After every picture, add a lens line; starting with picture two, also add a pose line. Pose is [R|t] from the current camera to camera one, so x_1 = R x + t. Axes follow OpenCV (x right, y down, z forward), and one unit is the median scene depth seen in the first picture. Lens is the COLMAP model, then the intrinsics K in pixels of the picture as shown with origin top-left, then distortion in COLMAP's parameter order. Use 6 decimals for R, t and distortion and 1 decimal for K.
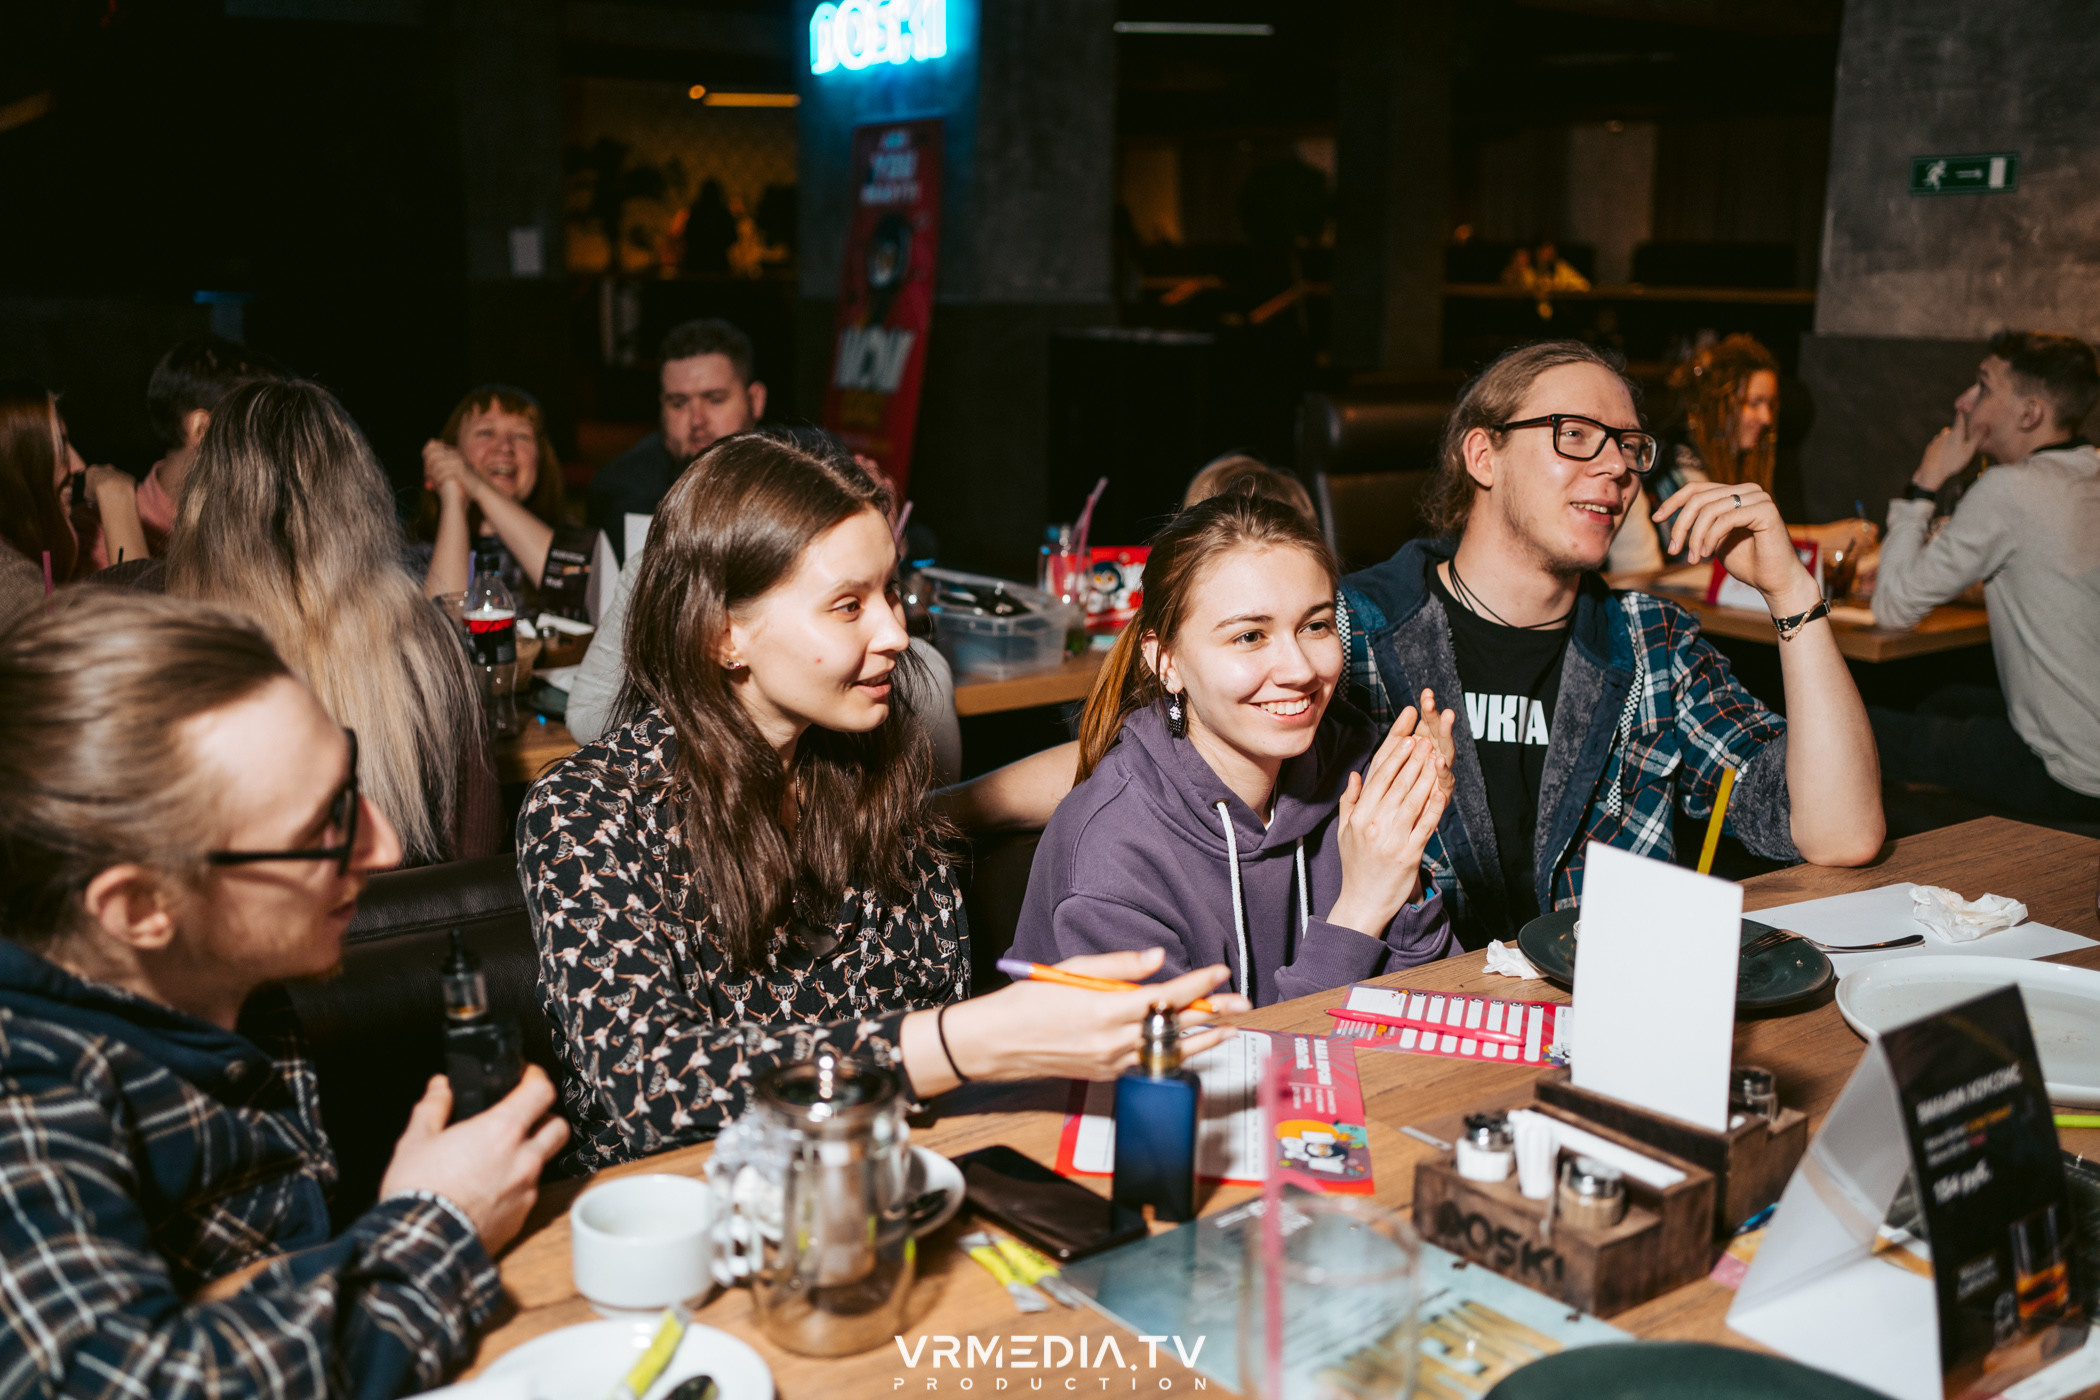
lens RADIAL K [[1942.5, 0, 1050.0], [0, 1942.5, 700.0], [0, 0, 1]] dist [0.009122, 0.016477]
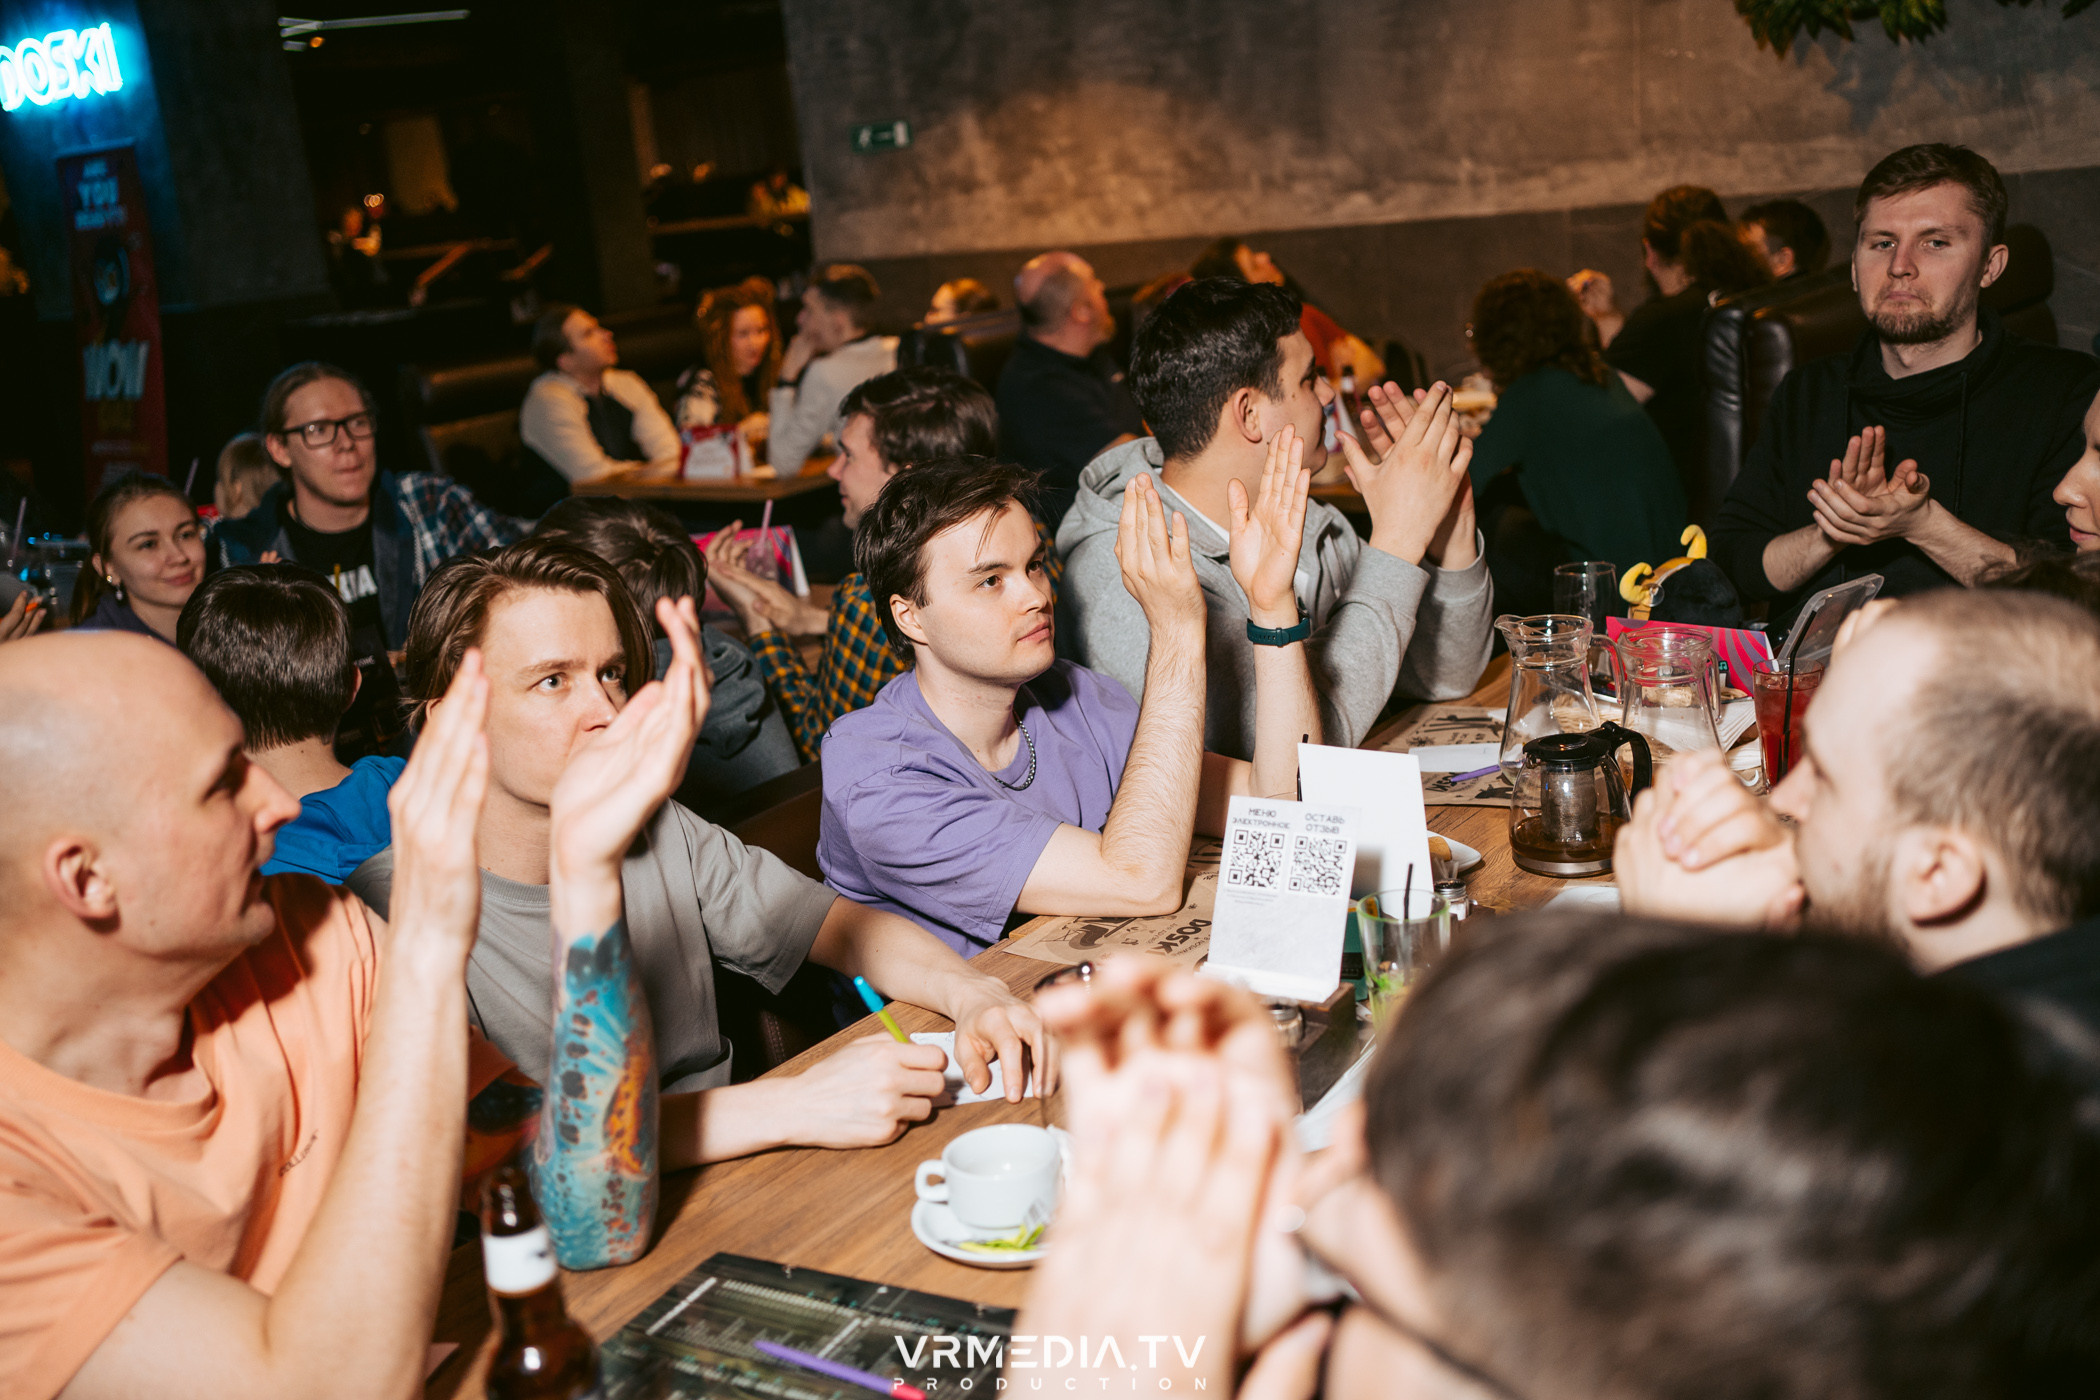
lens RADIAL K [[1942.5, 0, 1050.0], [0, 1942.5, 700.0], [0, 0, 1]] dist [0.009122, 0.016477]
pose [[0.945836, -0.192024, 0.261766, 0.139494], [0.180702, 0.981260, 0.066898, 0.048995], [-0.269707, -0.015973, 0.962810, -0.348025]]
